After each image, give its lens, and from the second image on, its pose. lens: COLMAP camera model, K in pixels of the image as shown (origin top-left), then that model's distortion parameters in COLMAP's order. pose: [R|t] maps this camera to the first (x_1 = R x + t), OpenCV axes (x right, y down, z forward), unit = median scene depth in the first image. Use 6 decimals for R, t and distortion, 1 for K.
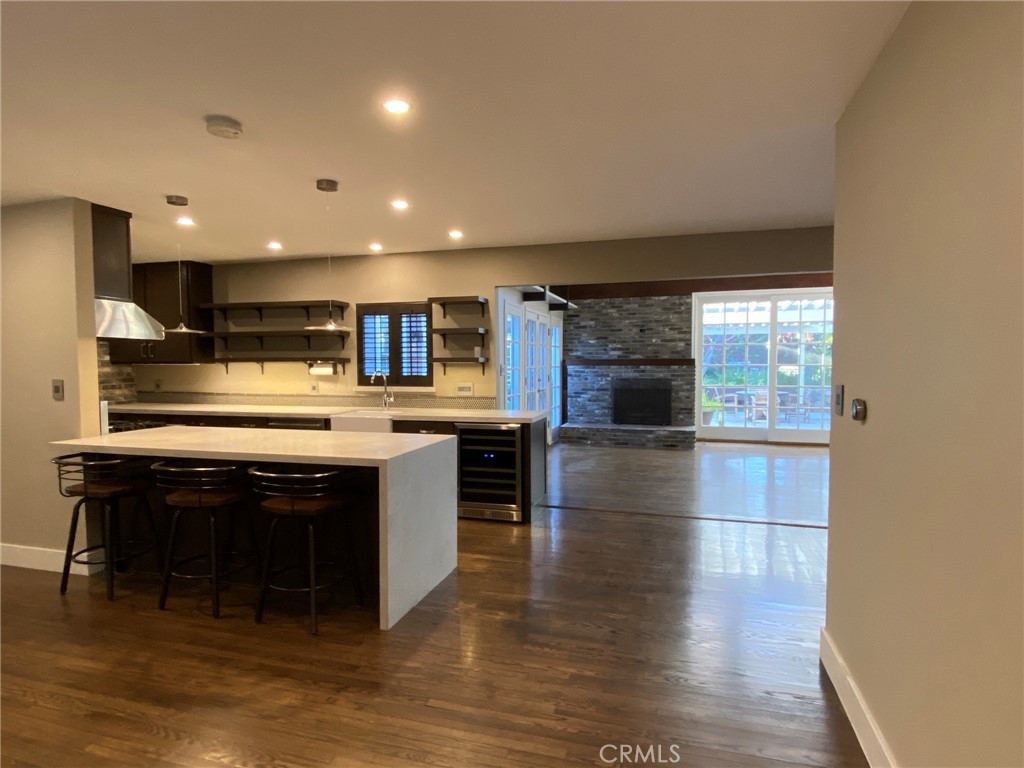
lens RADIAL K [[581.5, 0, 509.1], [0, 581.5, 392.2], [0, 0, 1]] dist [0.065818, -0.067985]
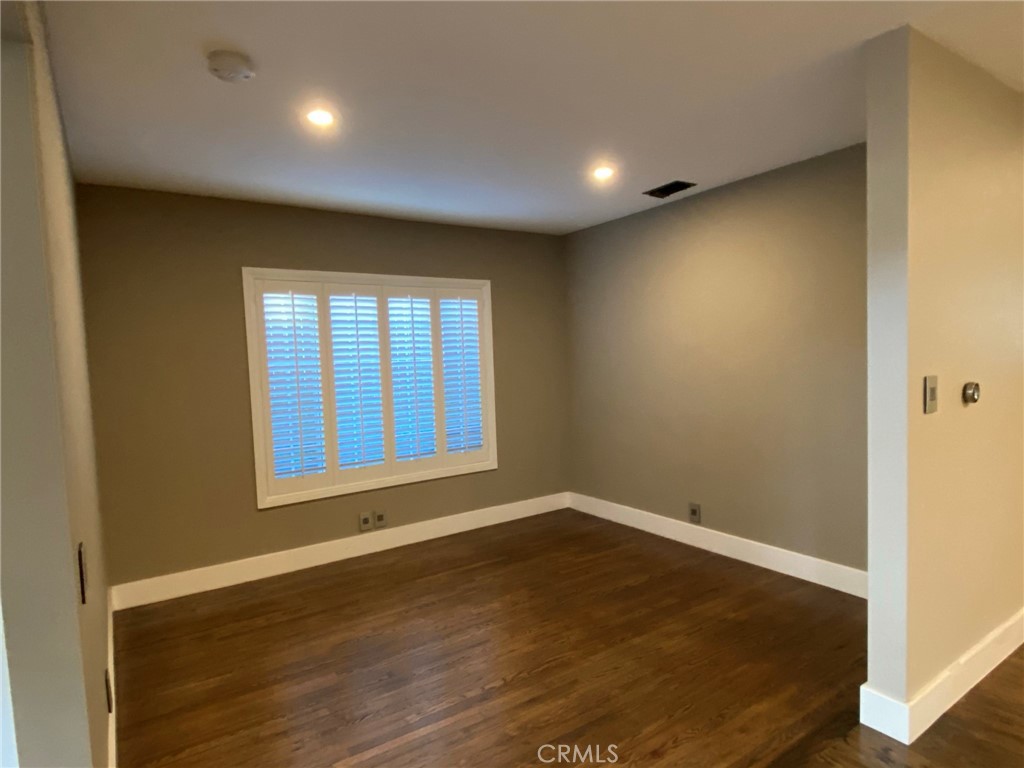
lens RADIAL K [[581.5, 0, 509.1], [0, 581.5, 392.2], [0, 0, 1]] dist [0.065818, -0.067985]
pose [[-0.772802, -0.004071, 0.634635, 0.205220], [0.076454, 0.992100, 0.099463, -0.050334], [-0.630026, 0.125386, -0.766385, 0.842744]]
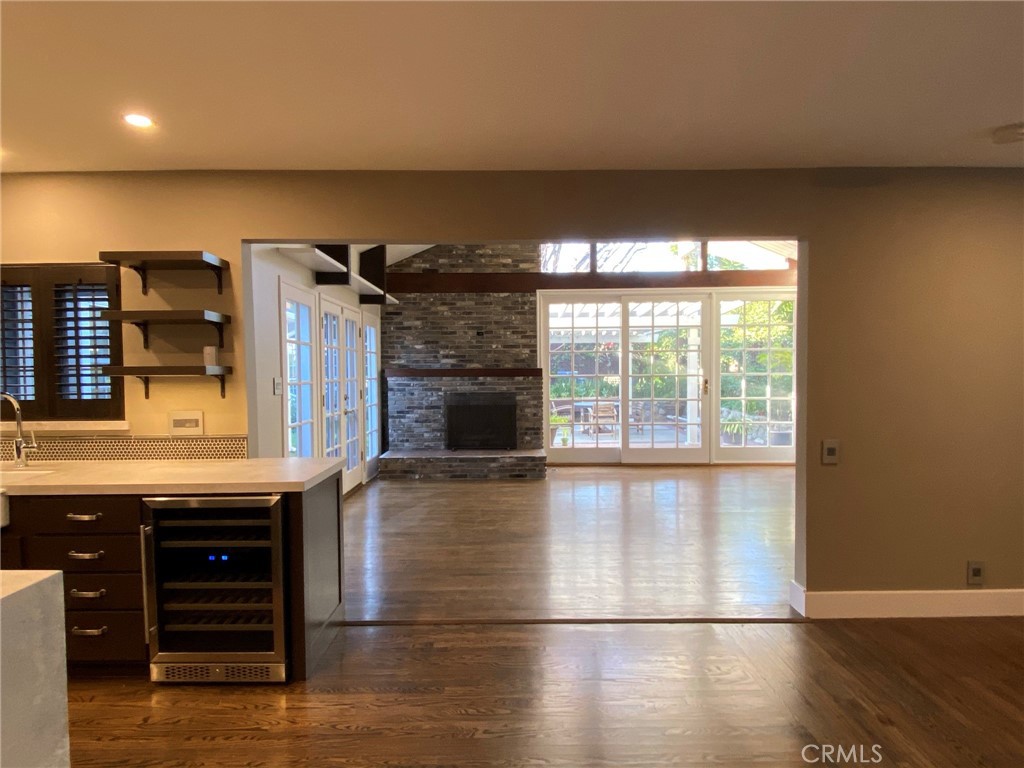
lens RADIAL K [[581.5, 0, 509.1], [0, 581.5, 392.2], [0, 0, 1]] dist [0.065818, -0.067985]
pose [[0.957460, -0.014434, 0.288205, 0.052560], [0.019277, 0.999717, -0.013970, -0.019939], [-0.287922, 0.018931, 0.957467, 0.353685]]
